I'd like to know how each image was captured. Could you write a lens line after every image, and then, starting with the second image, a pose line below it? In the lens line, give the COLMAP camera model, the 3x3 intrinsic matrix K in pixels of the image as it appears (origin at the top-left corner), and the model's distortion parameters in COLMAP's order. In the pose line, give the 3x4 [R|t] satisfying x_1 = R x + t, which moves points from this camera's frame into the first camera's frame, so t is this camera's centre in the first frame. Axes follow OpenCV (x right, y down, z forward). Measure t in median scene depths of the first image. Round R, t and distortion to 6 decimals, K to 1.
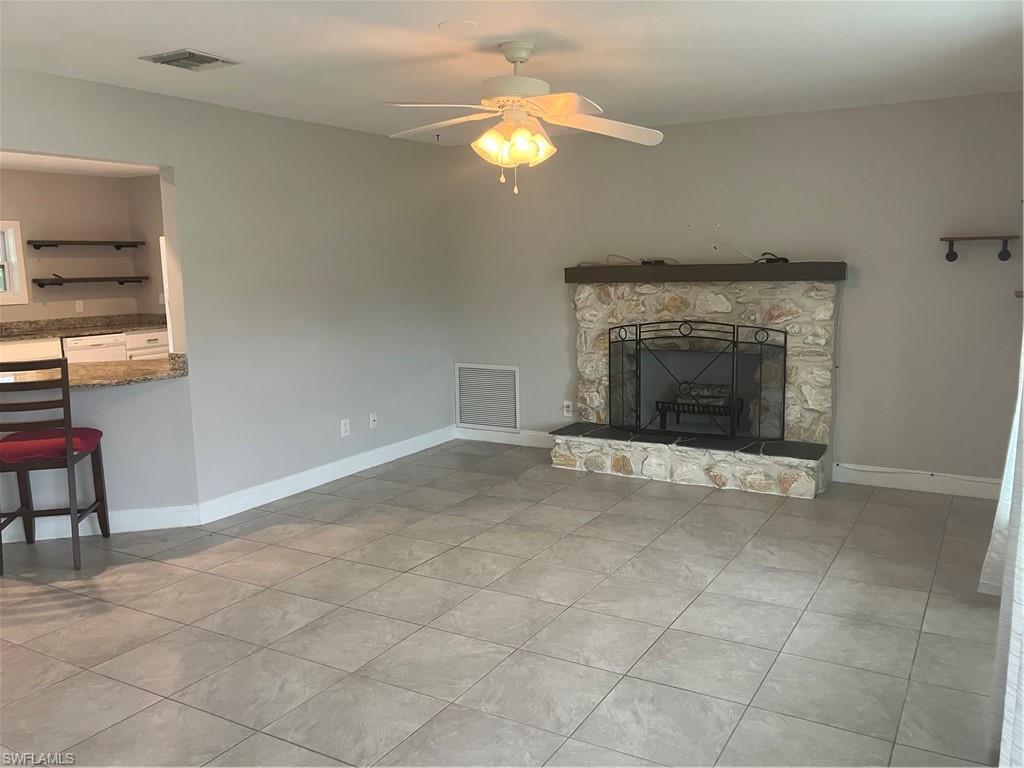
lens RADIAL K [[845.1, 0, 513.0], [0, 845.1, 384.6], [0, 0, 1]] dist [0.001532, -0.001985]
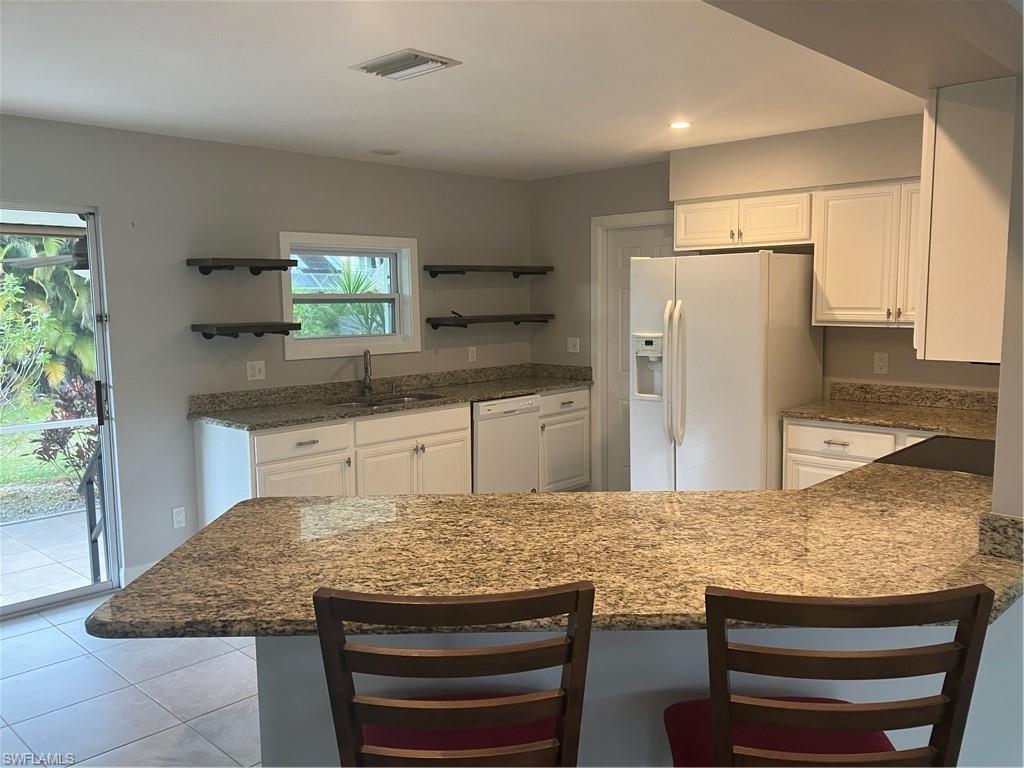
lens RADIAL K [[845.1, 0, 512.0], [0, 845.1, 385.4], [0, 0, 1]] dist [0.001532, -0.001985]
pose [[0.972134, 0.028518, -0.232684, -0.323564], [-0.036293, 0.998914, -0.029203, -0.047611], [0.231598, 0.036834, 0.972114, 0.308707]]
